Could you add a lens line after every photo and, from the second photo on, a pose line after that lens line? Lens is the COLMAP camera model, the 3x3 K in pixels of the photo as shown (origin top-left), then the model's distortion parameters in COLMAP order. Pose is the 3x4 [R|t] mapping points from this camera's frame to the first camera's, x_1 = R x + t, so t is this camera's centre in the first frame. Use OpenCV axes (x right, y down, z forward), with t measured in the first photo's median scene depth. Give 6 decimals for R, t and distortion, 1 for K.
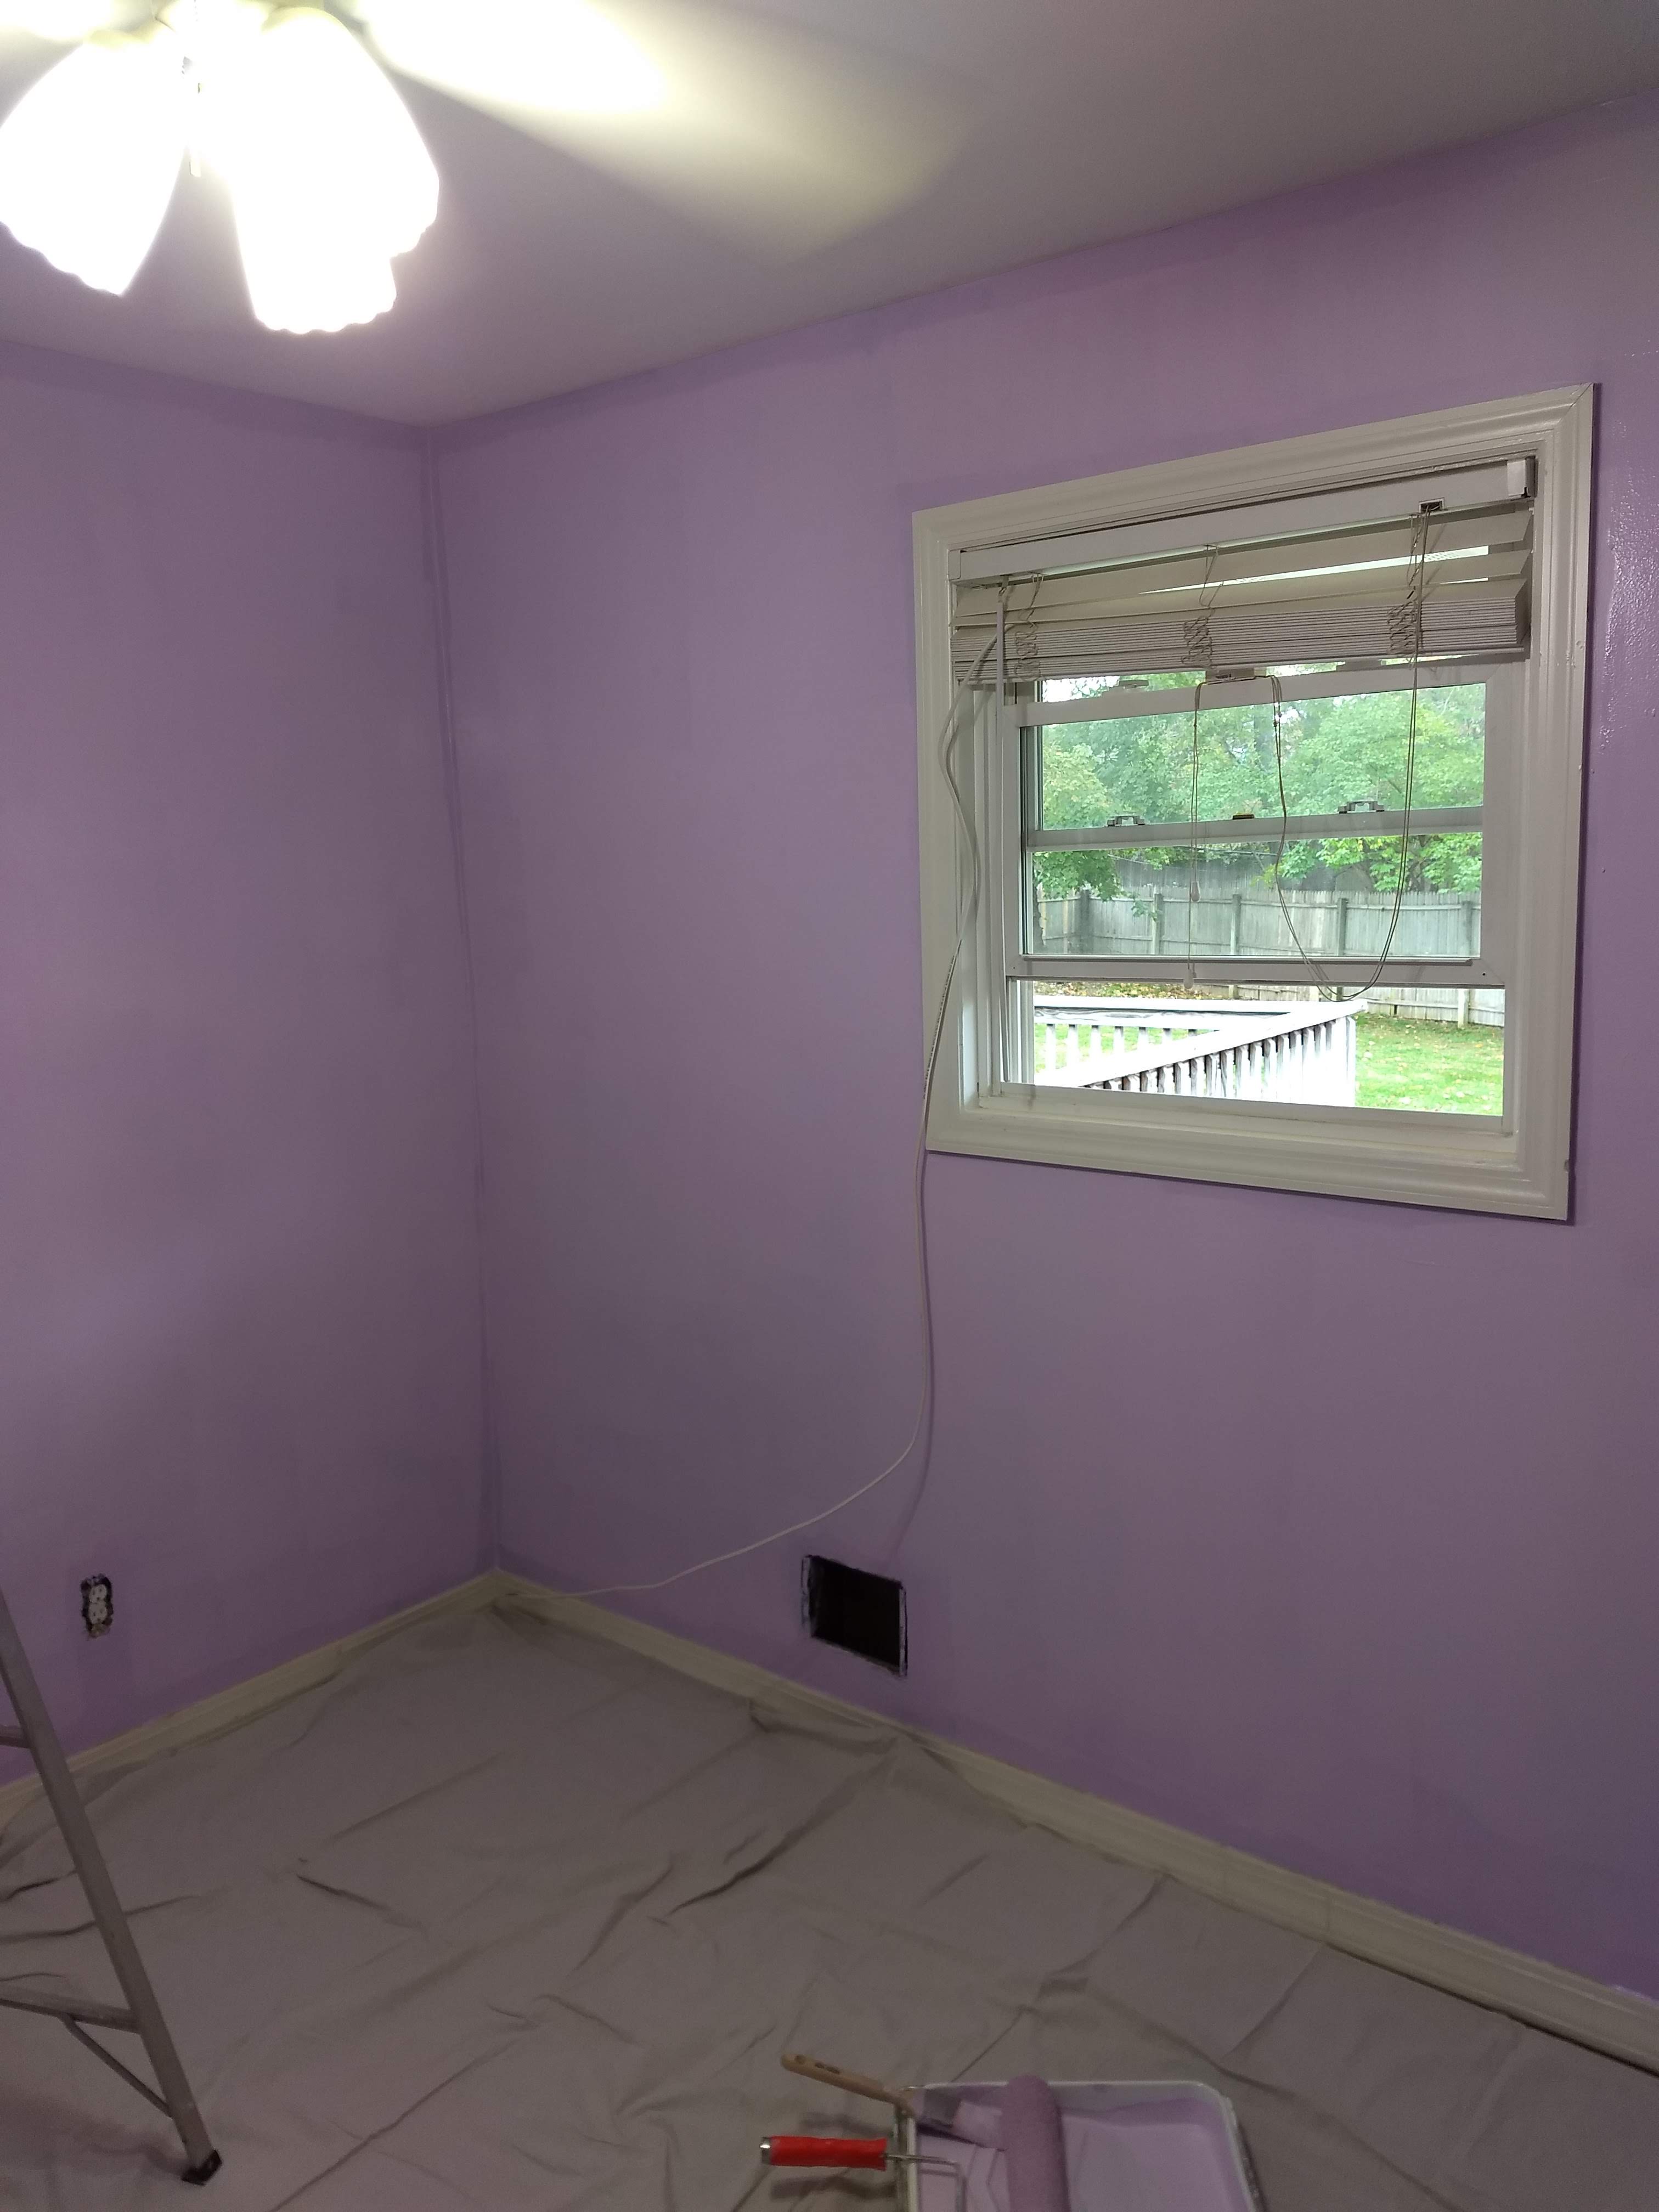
lens RADIAL K [[1775.6, 0, 814.1], [0, 1775.6, 1115.5], [0, 0, 1]] dist [0.059230, -0.056886]
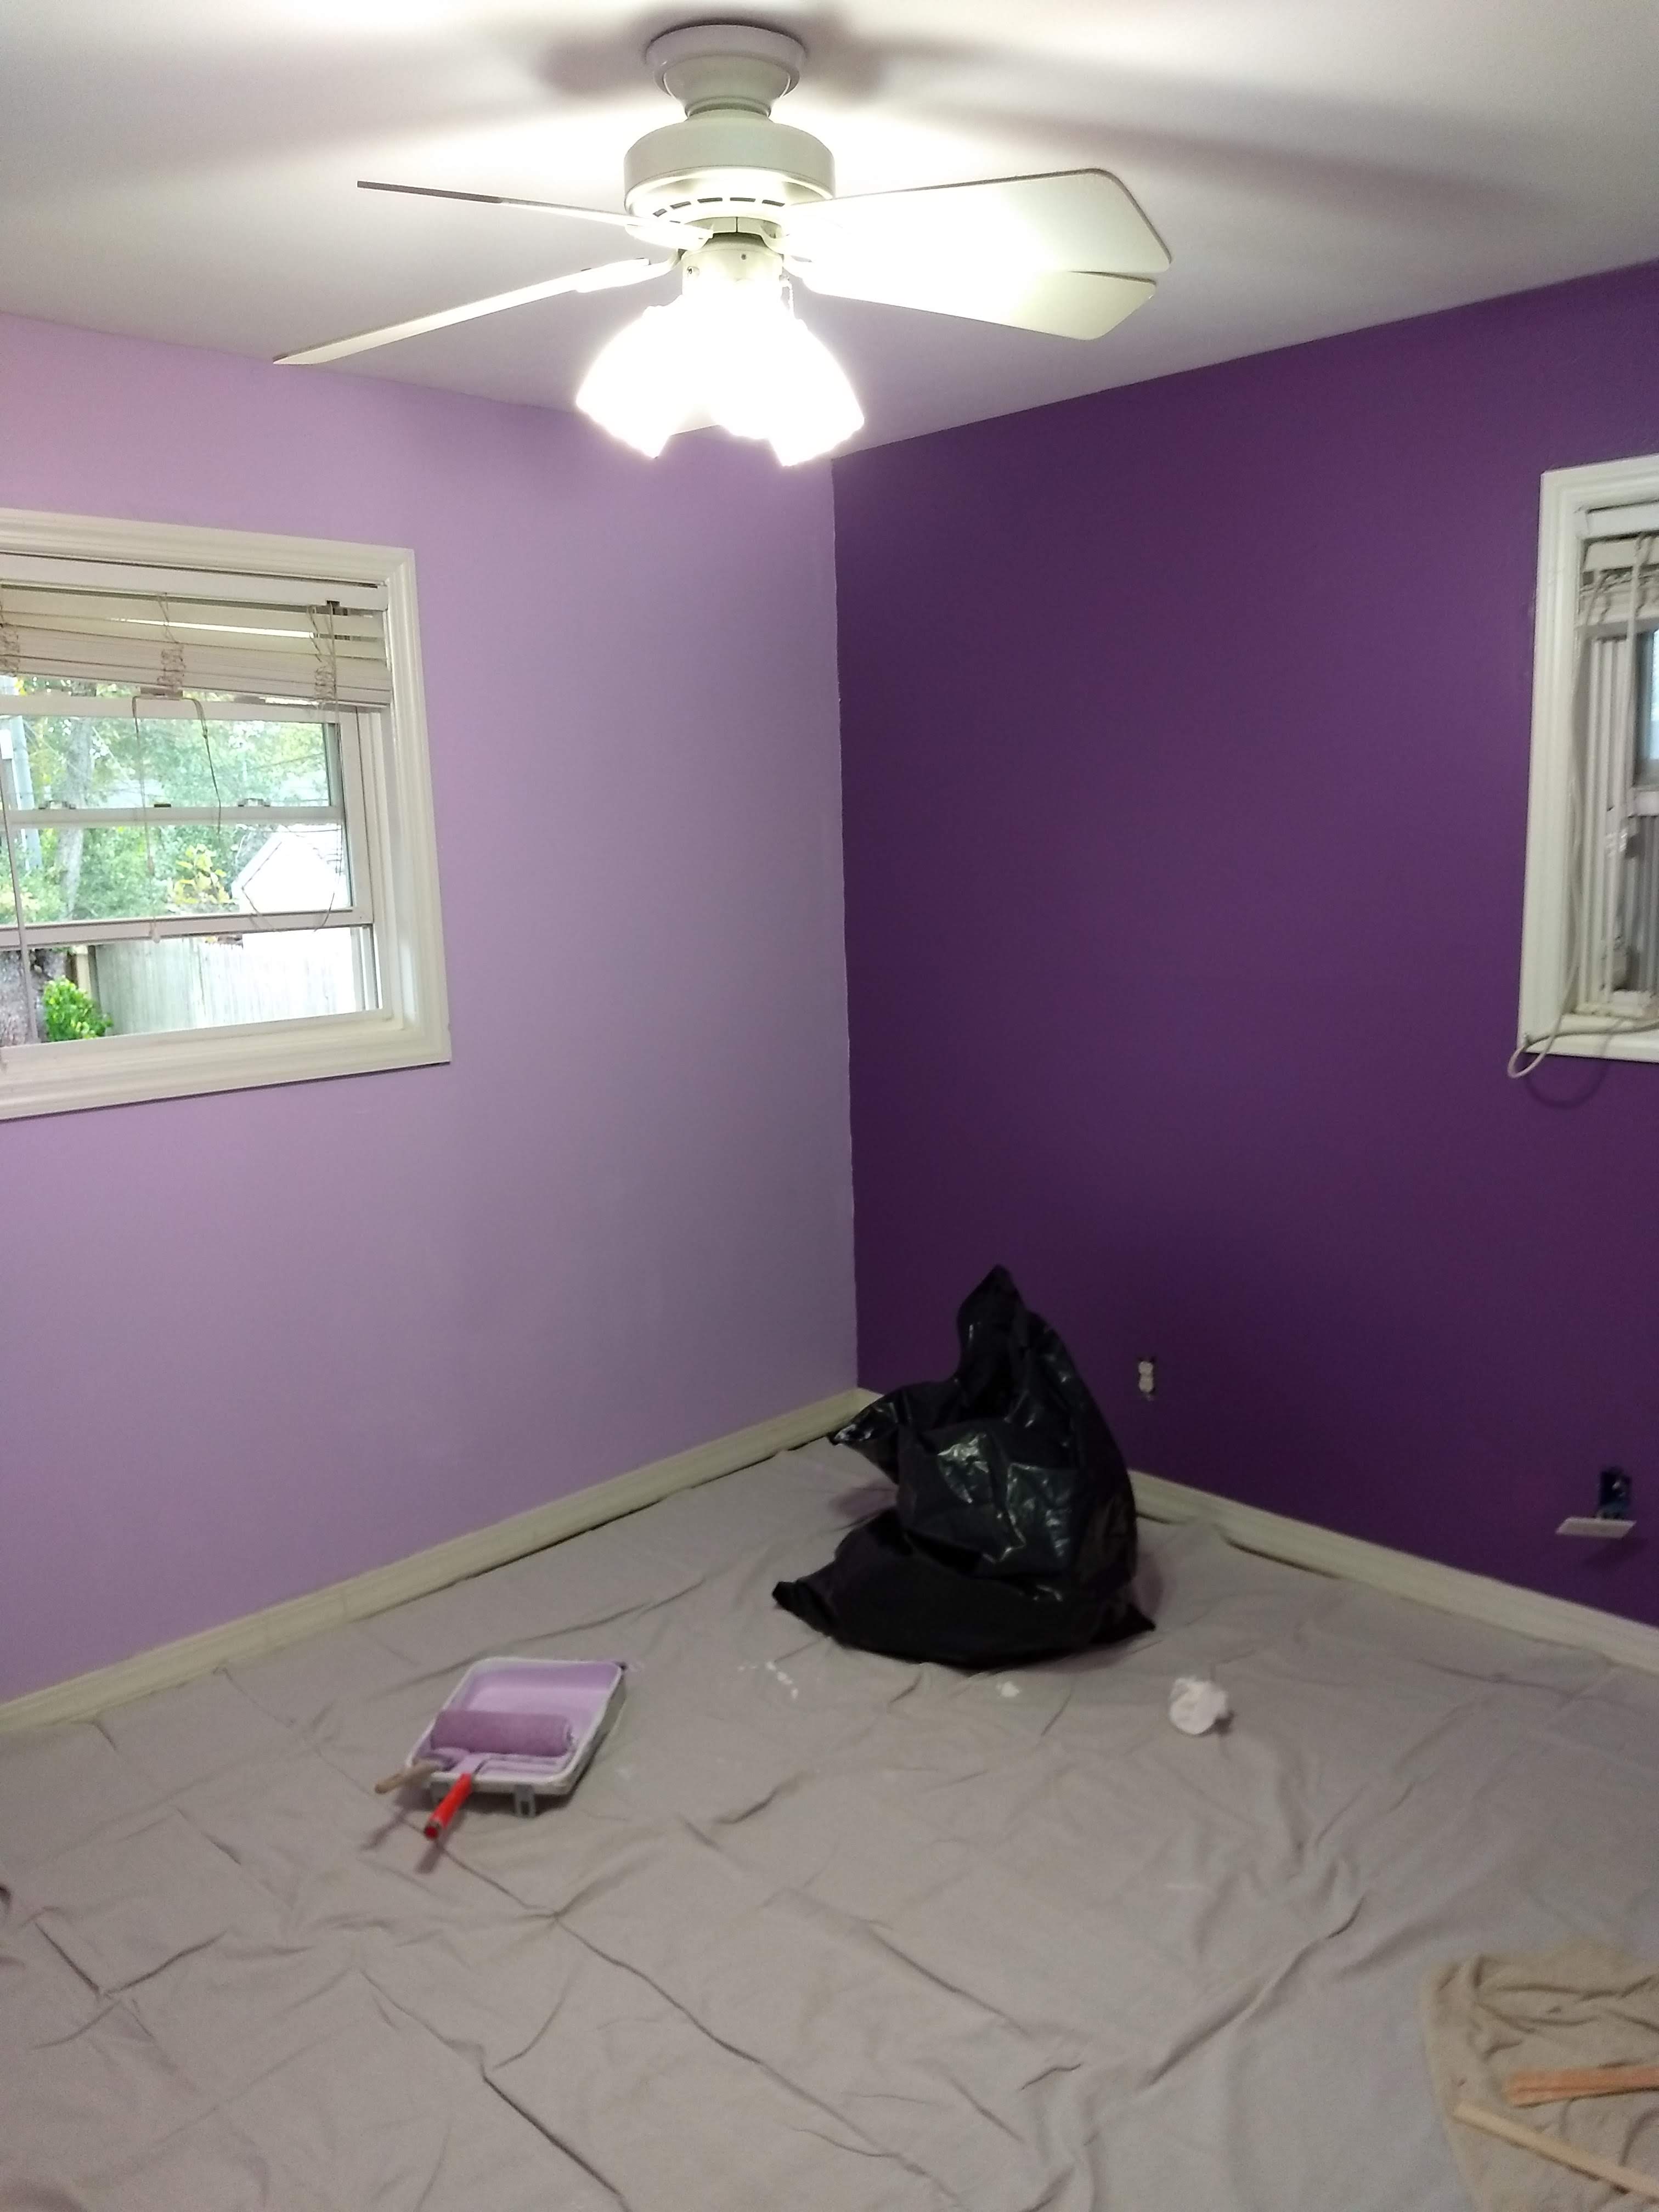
lens RADIAL K [[1775.6, 0, 814.1], [0, 1775.6, 1115.5], [0, 0, 1]] dist [0.059230, -0.056886]
pose [[0.087260, -0.133573, 0.987190, -1.042799], [0.167677, 0.978801, 0.117617, -0.025568], [-0.981972, 0.155266, 0.107808, 0.459900]]
